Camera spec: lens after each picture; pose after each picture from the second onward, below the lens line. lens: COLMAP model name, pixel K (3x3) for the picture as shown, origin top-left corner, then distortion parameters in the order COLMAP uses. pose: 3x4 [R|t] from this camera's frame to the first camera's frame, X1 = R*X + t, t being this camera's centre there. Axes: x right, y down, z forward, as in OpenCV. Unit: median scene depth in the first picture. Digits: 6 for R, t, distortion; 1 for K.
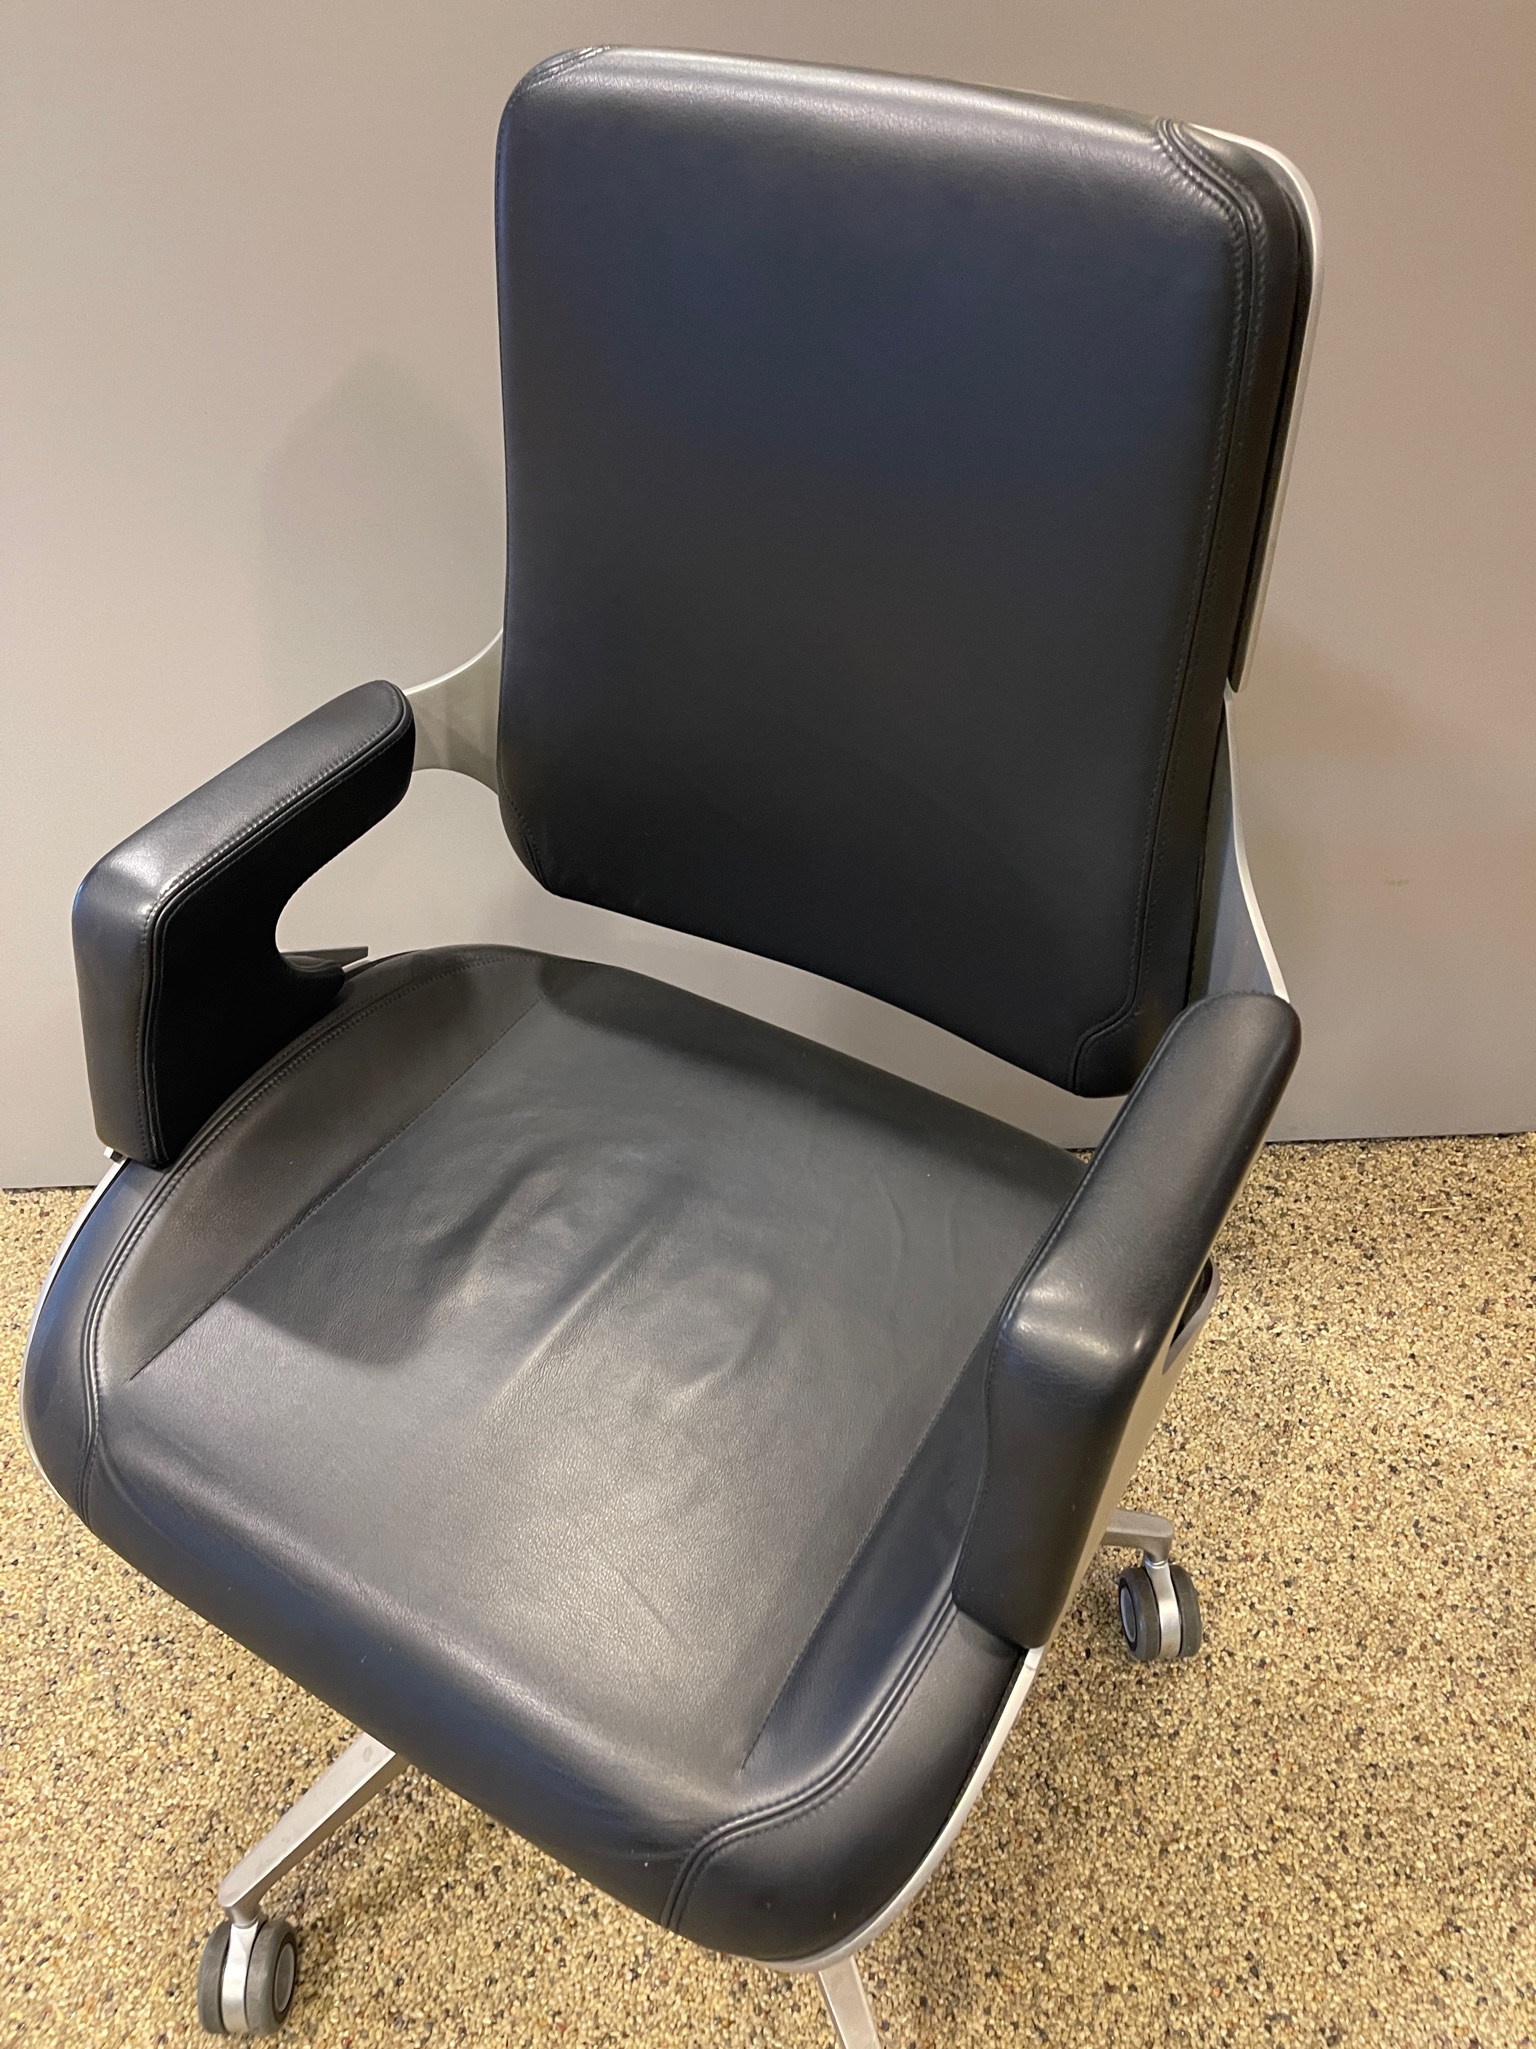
lens RADIAL K [[1558.5, 0, 771.8], [0, 1558.5, 1010.7], [0, 0, 1]] dist [0.074248, -0.105619]
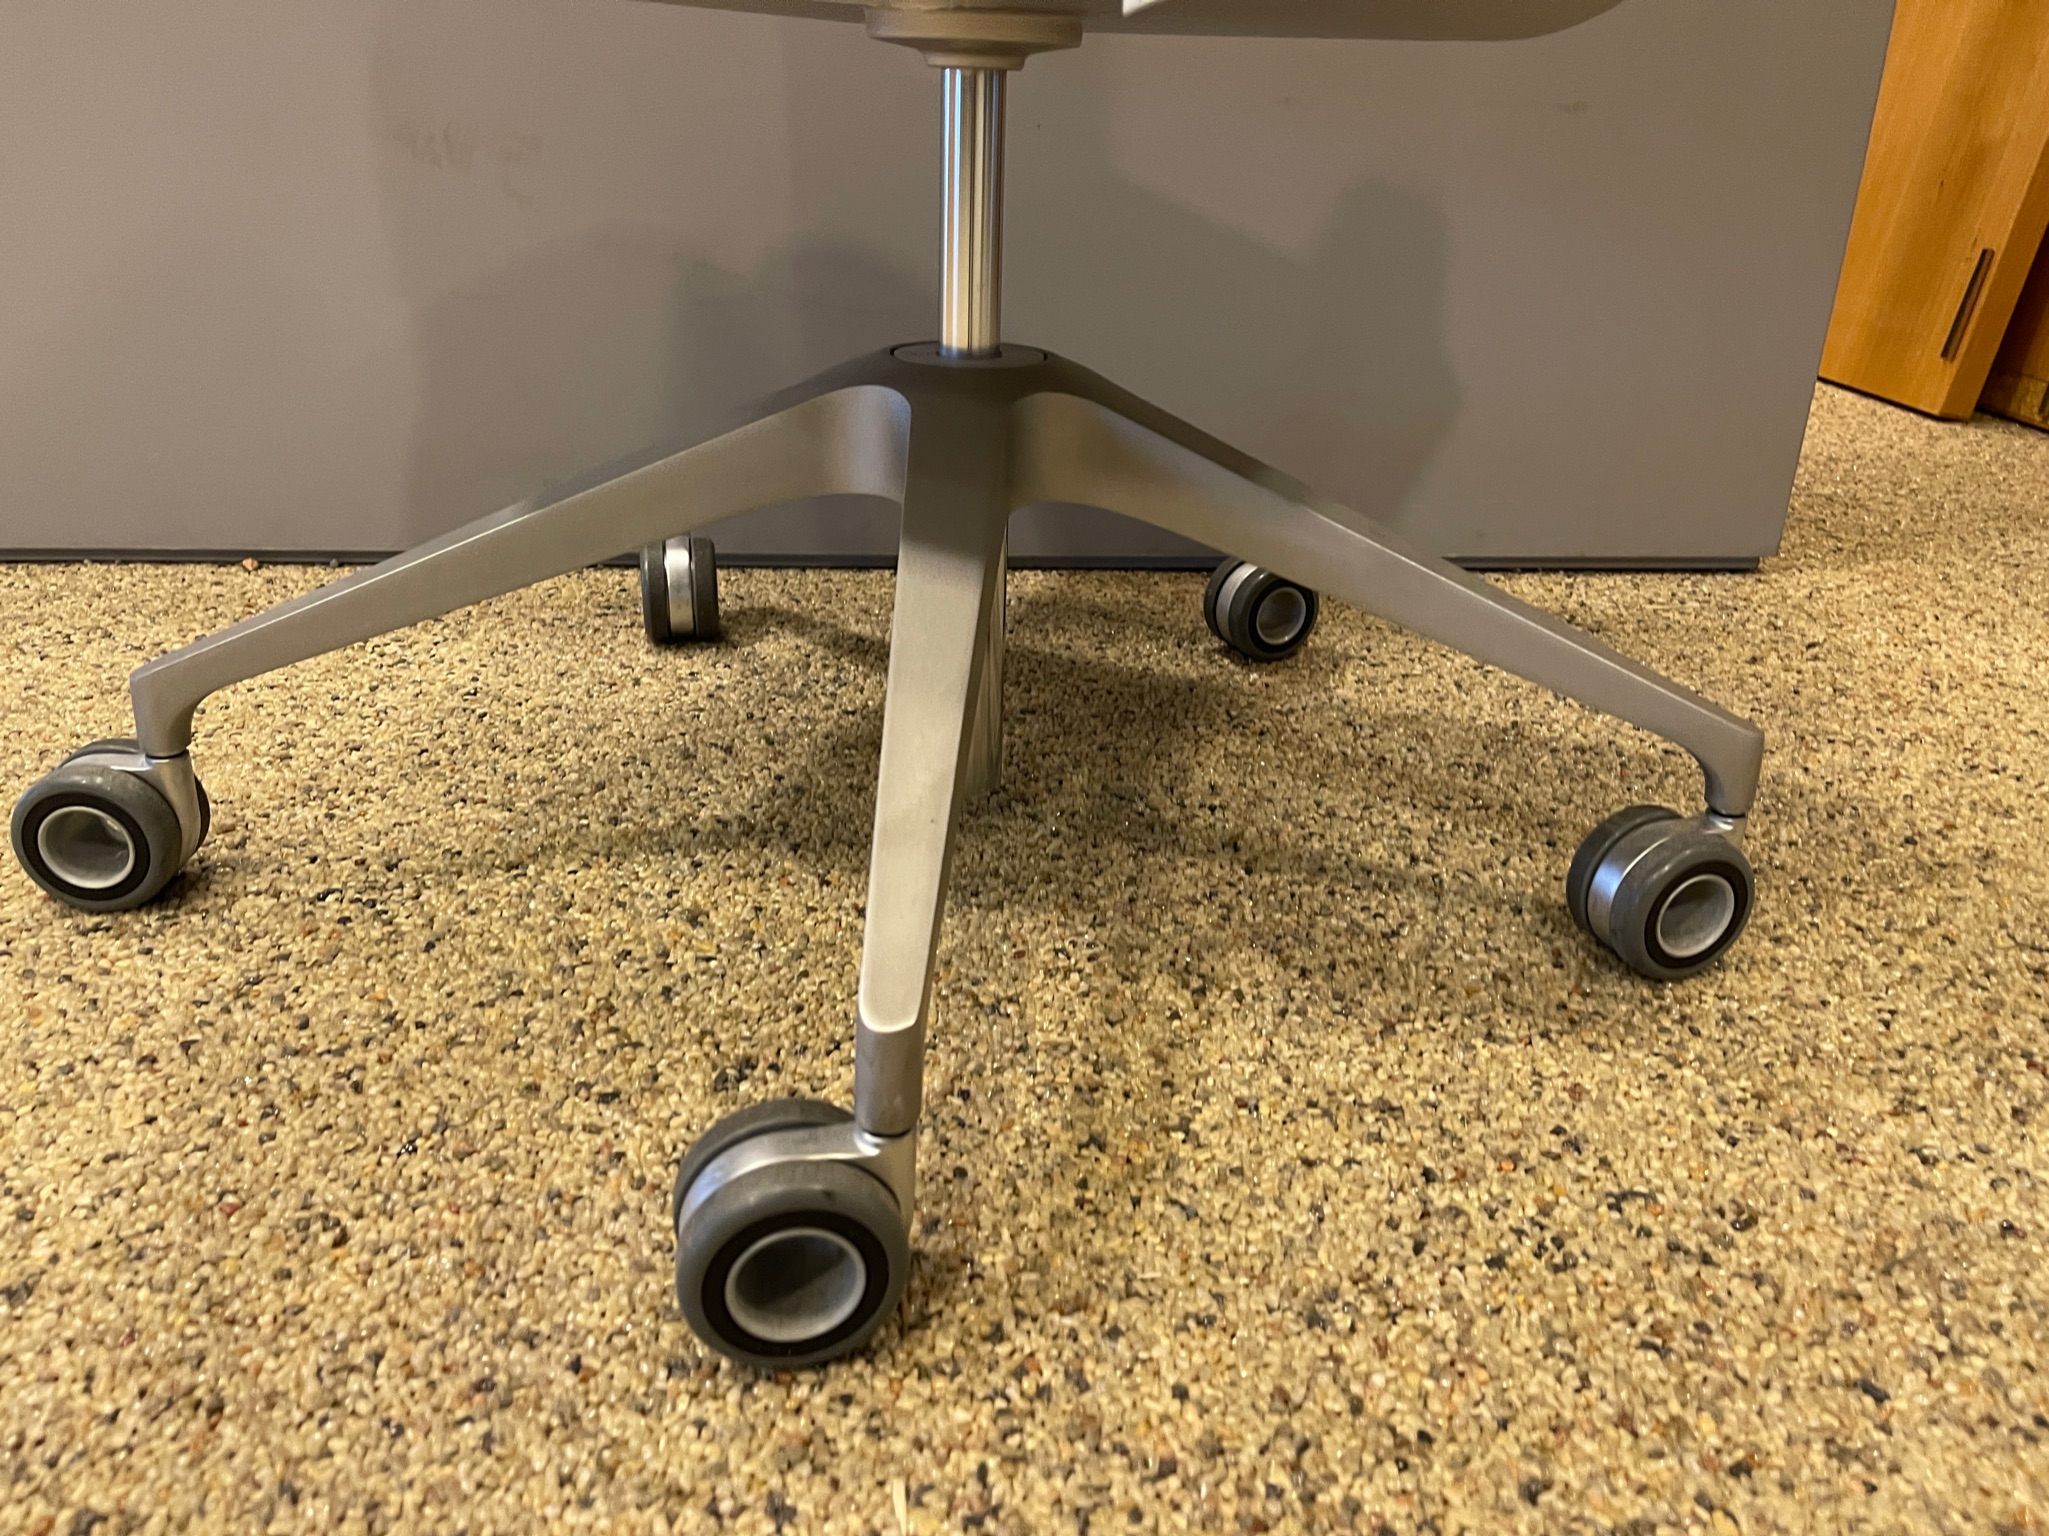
lens RADIAL K [[1558.5, 0, 1036.8], [0, 1558.5, 751.4], [0, 0, 1]] dist [0.074248, -0.105619]
pose [[0.997829, 0.022605, 0.061862, 0.080815], [0.002502, 0.925566, -0.378577, 0.653496], [-0.065815, 0.377910, 0.923500, 0.435389]]
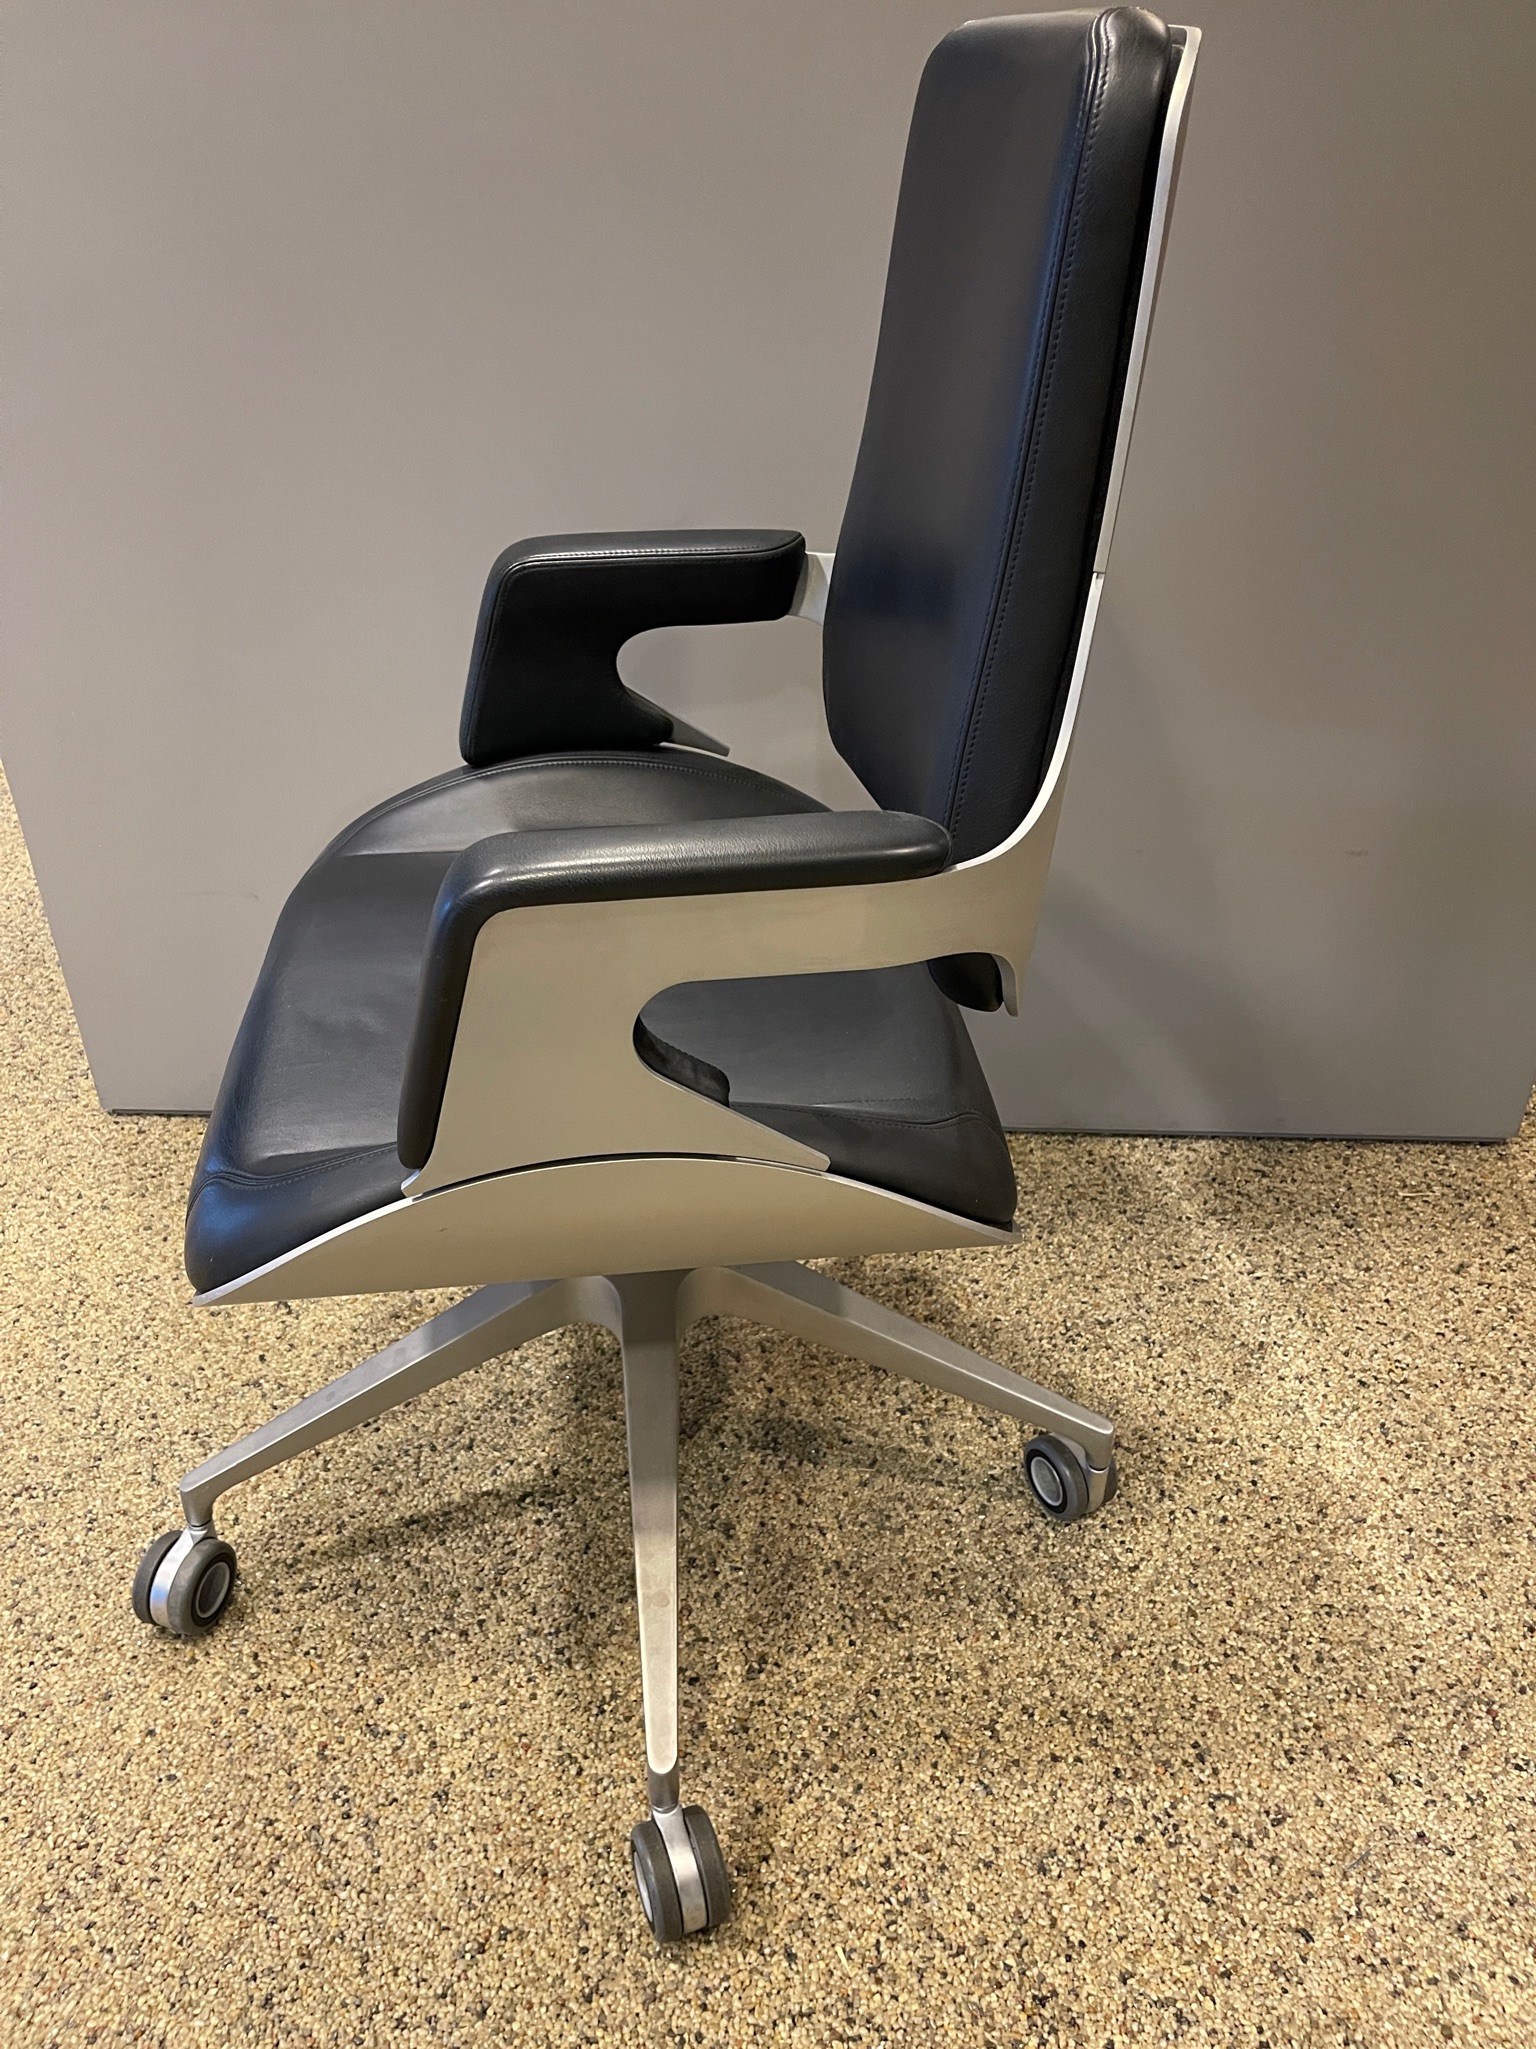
lens RADIAL K [[1558.5, 0, 756.9], [0, 1558.5, 1041.6], [0, 0, 1]] dist [0.074248, -0.105619]
pose [[0.996338, 0.051330, -0.068387, 0.062688], [-0.064668, 0.975580, -0.209909, 0.370379], [0.055942, 0.213562, 0.975326, -0.106795]]
